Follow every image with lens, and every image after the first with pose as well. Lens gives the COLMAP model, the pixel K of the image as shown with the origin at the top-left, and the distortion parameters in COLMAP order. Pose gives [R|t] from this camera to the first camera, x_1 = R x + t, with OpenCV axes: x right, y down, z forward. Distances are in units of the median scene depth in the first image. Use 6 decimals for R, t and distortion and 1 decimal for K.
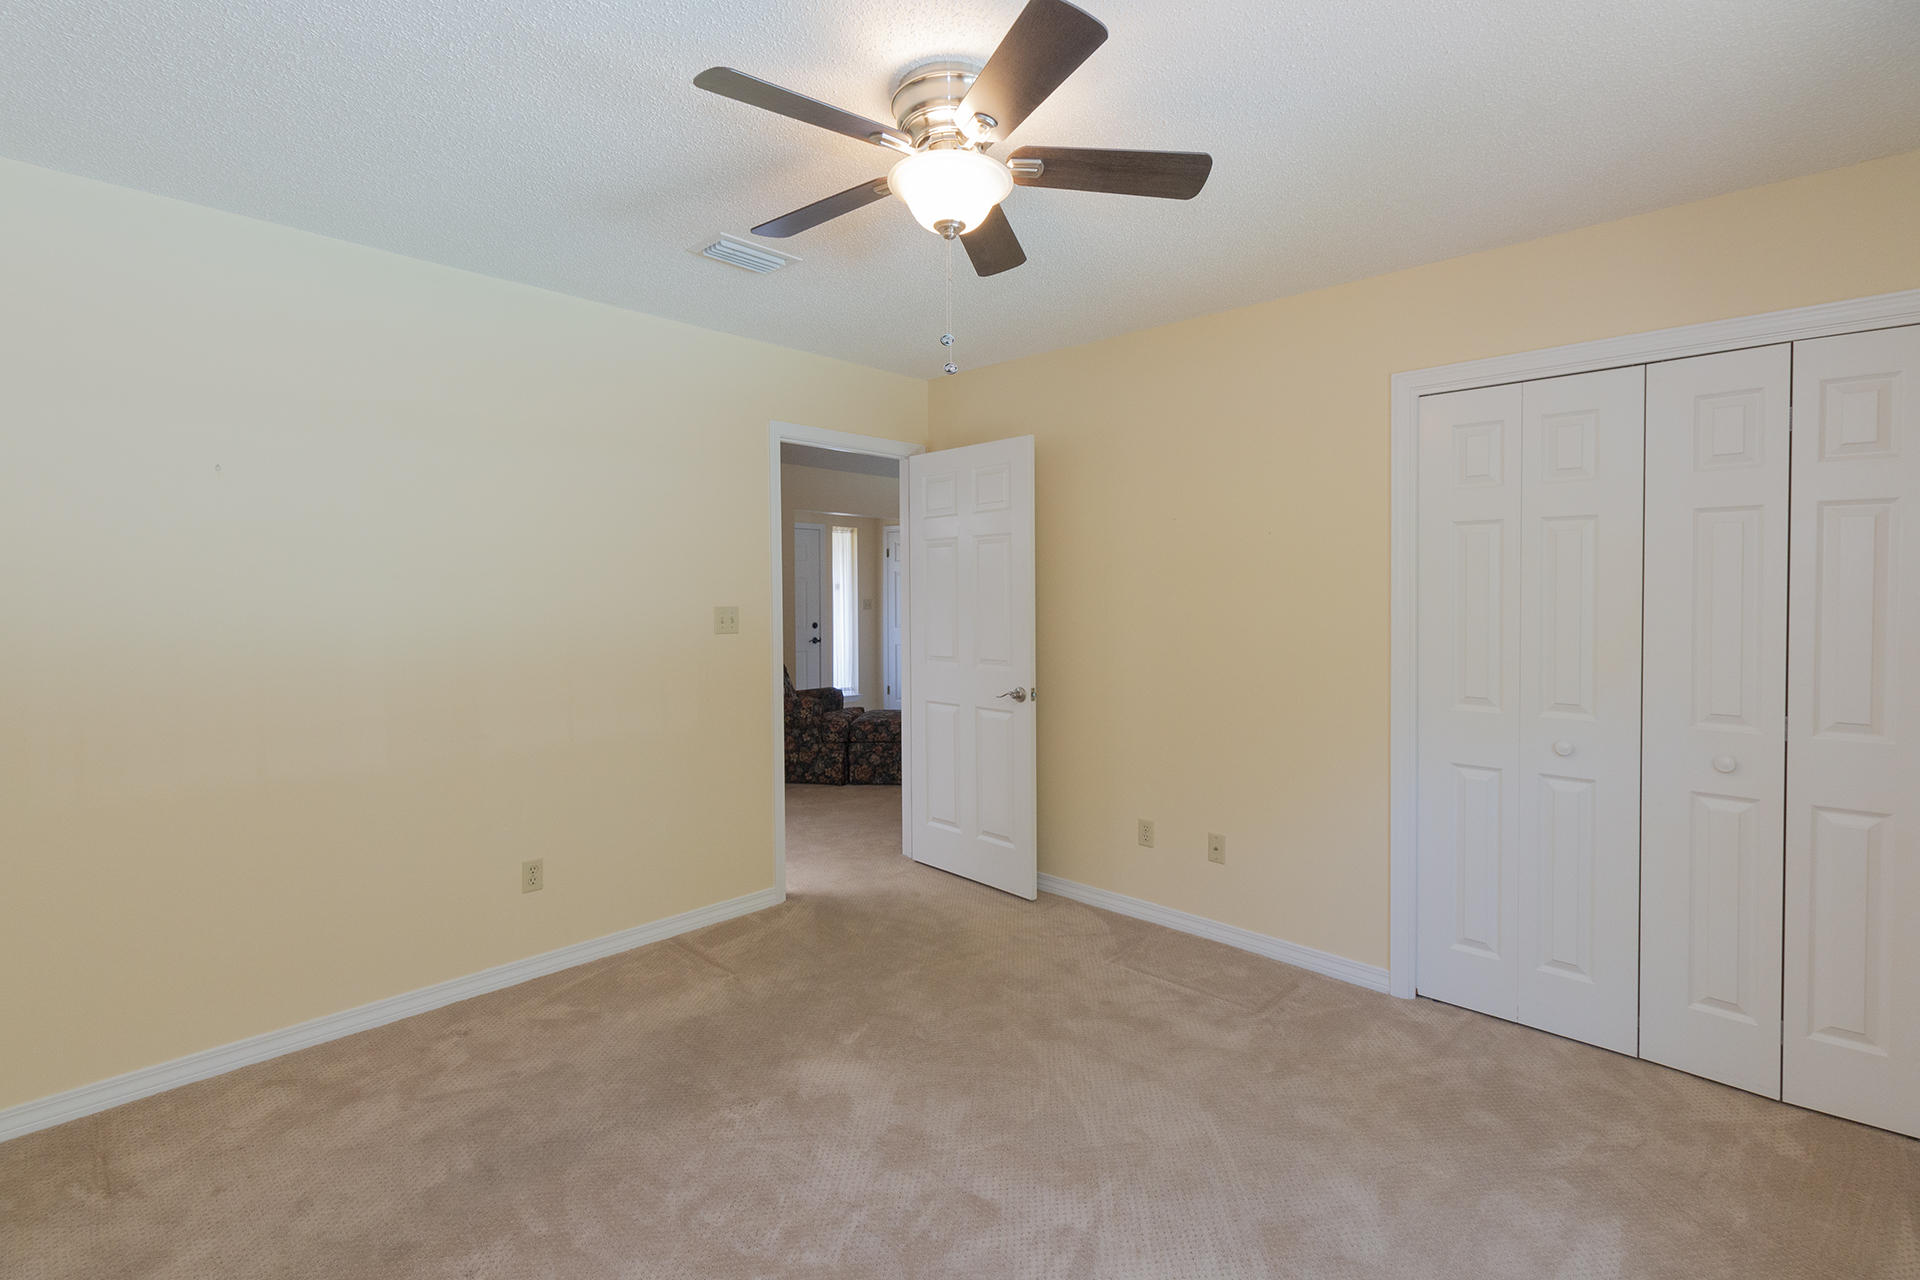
lens RADIAL K [[913.7, 0, 941.4], [0, 913.7, 614.1], [0, 0, 1]] dist [-0.000777, 0.000113]
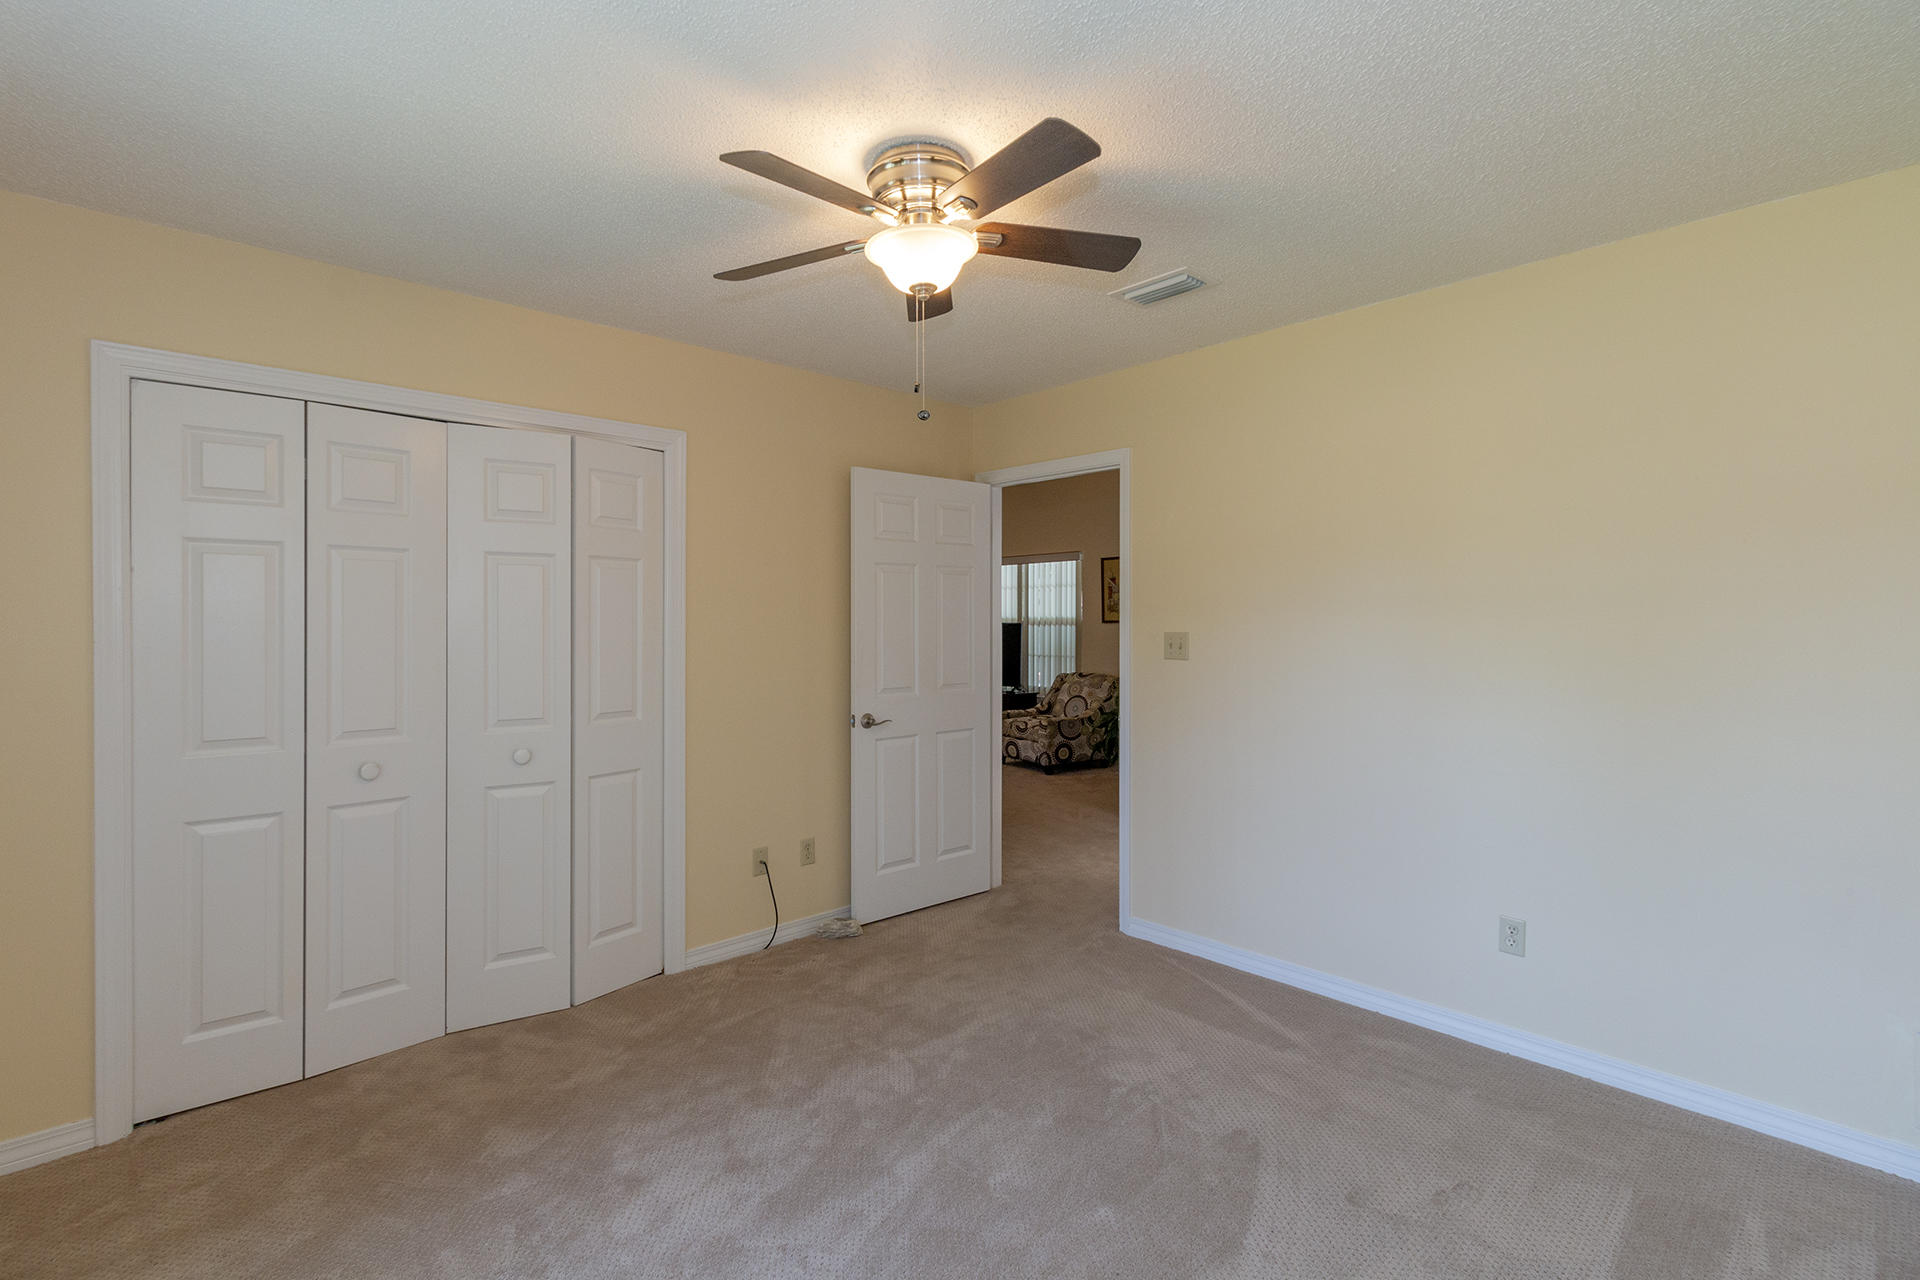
lens RADIAL K [[913.7, 0, 941.4], [0, 913.7, 614.1], [0, 0, 1]] dist [-0.000777, 0.000113]
pose [[0.054555, 0.011483, 0.998445, -0.302182], [0.021636, 0.999686, -0.012680, -0.003782], [-0.998276, 0.022294, 0.054289, 0.300953]]
